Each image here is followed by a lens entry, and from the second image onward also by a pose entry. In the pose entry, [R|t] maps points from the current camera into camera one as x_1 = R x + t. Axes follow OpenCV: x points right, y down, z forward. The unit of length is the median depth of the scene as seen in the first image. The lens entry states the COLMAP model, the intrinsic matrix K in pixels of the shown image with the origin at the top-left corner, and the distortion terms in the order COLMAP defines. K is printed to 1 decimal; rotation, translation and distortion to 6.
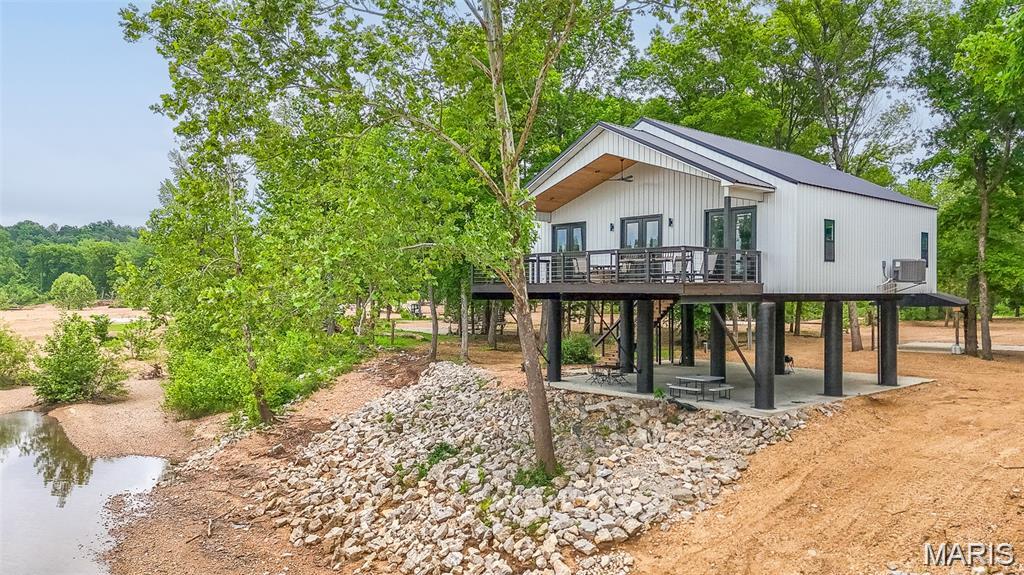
lens RADIAL K [[716.9, 0, 502.6], [0, 716.9, 294.4], [0, 0, 1]] dist [0.033225, -0.045944]
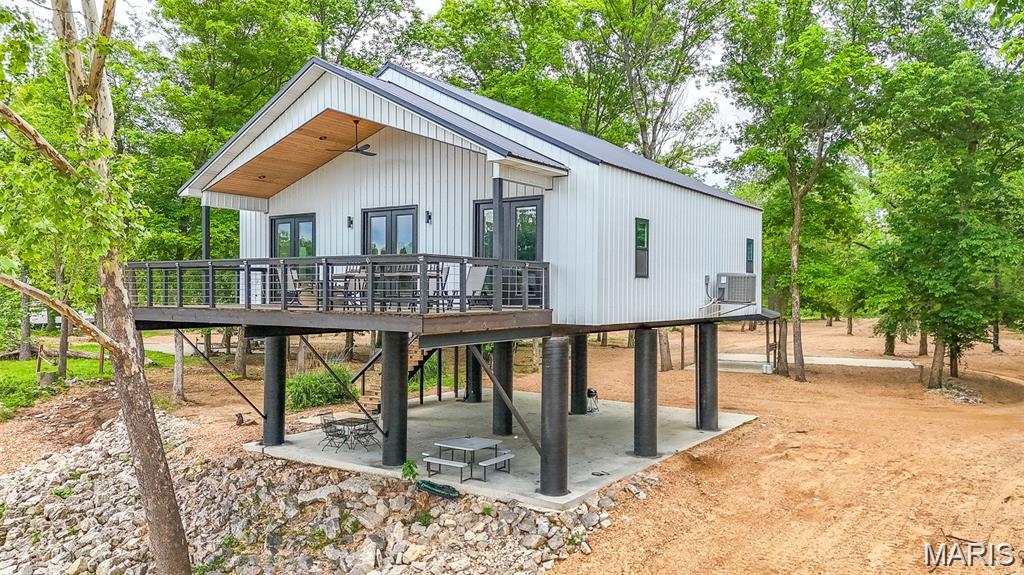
lens RADIAL K [[716.9, 0, 502.6], [0, 716.9, 294.4], [0, 0, 1]] dist [0.033225, -0.045944]
pose [[0.970356, 0.000346, 0.241679, 0.133356], [-0.000757, 0.999998, 0.001608, -0.026825], [-0.241678, -0.001743, 0.970355, 0.308450]]
